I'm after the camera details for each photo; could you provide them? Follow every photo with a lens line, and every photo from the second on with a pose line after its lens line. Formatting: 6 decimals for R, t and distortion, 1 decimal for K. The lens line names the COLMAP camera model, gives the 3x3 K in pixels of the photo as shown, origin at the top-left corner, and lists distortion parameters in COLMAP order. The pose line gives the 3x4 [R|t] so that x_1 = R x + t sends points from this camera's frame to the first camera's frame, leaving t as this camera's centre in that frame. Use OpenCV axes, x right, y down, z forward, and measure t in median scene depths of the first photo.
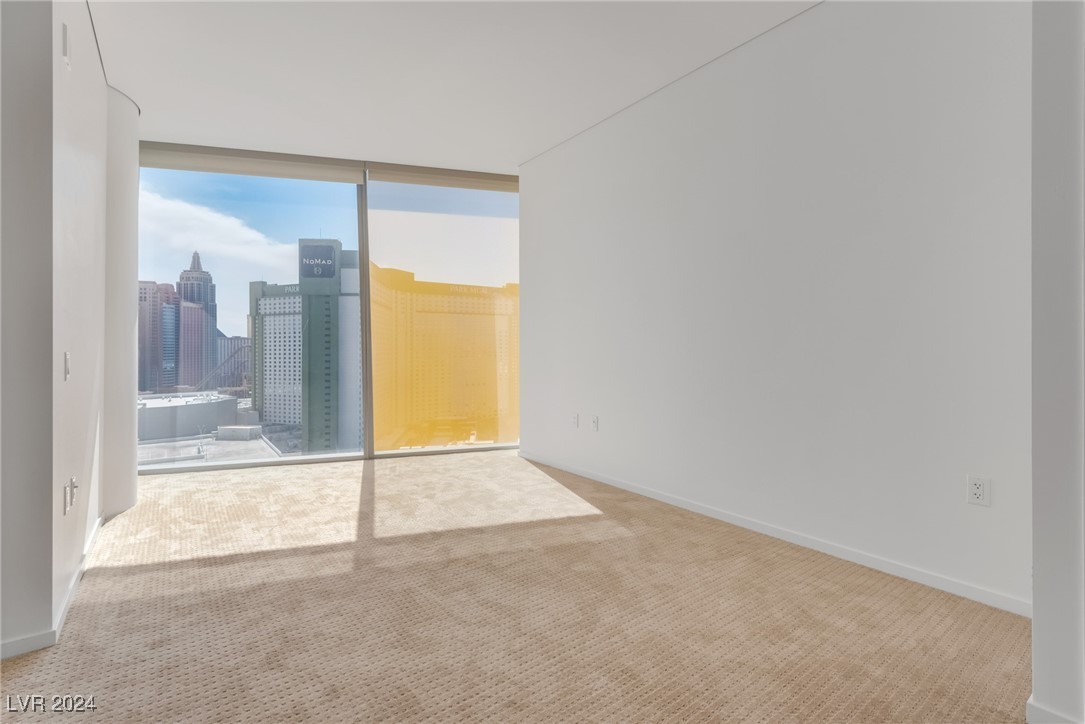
lens RADIAL K [[486.2, 0, 548.9], [0, 486.2, 348.7], [0, 0, 1]] dist [0.011274, -0.000247]
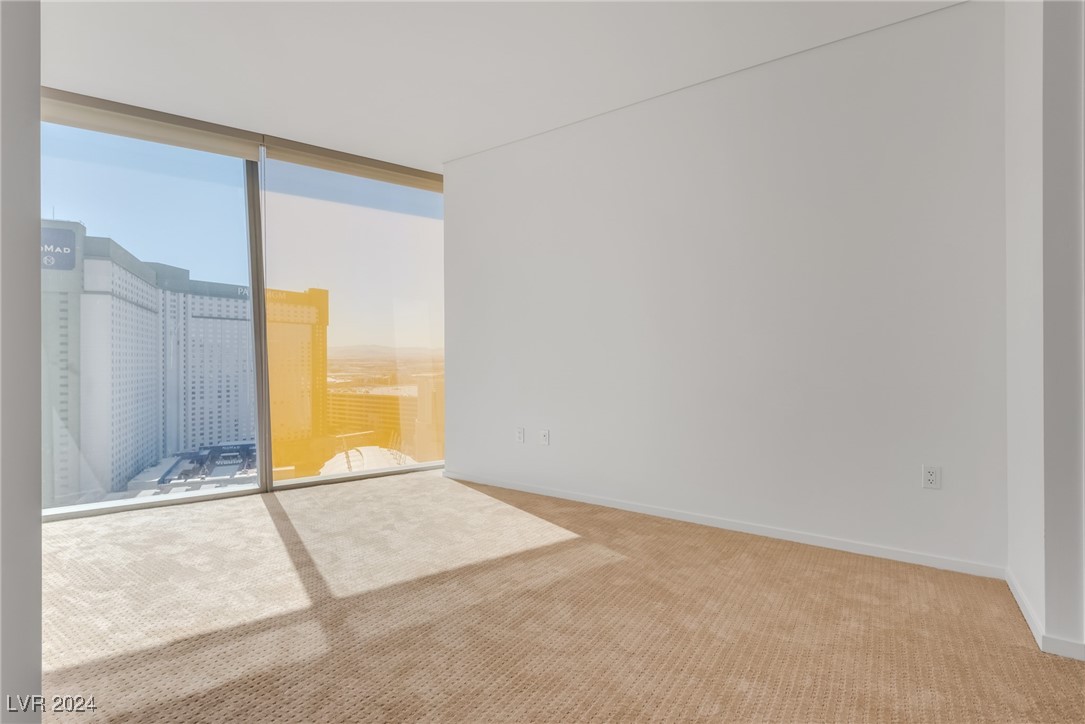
lens RADIAL K [[505.0, 0, 521.2], [0, 505.0, 357.2], [0, 0, 1]] dist [0.012391, -0.000787]
pose [[0.952525, 0.009673, 0.304306, -0.487701], [-0.006284, 0.999907, -0.012115, 0.009559], [-0.304395, 0.009627, 0.952497, 0.088215]]
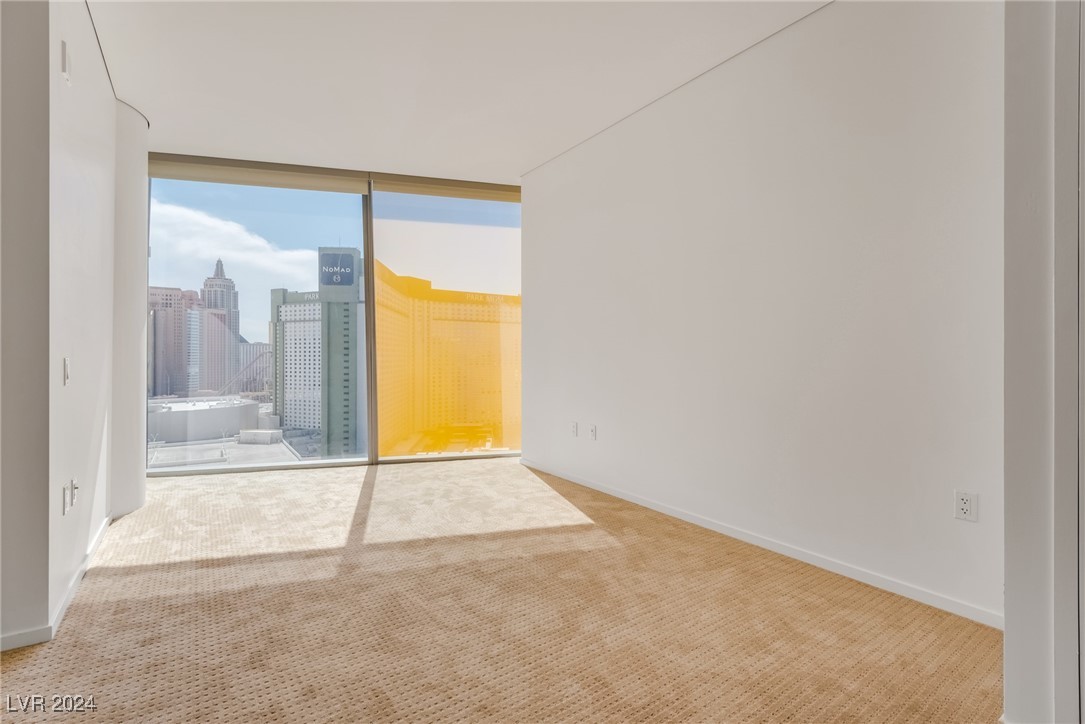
lens RADIAL K [[483.6, 0, 551.9], [0, 483.6, 358.0], [0, 0, 1]] dist [0.011658, -0.000397]
pose [[0.999651, 0.008463, -0.025043, 0.060533], [-0.008409, 0.999962, 0.002228, -0.003807], [0.025060, -0.002017, 0.999684, -0.004190]]
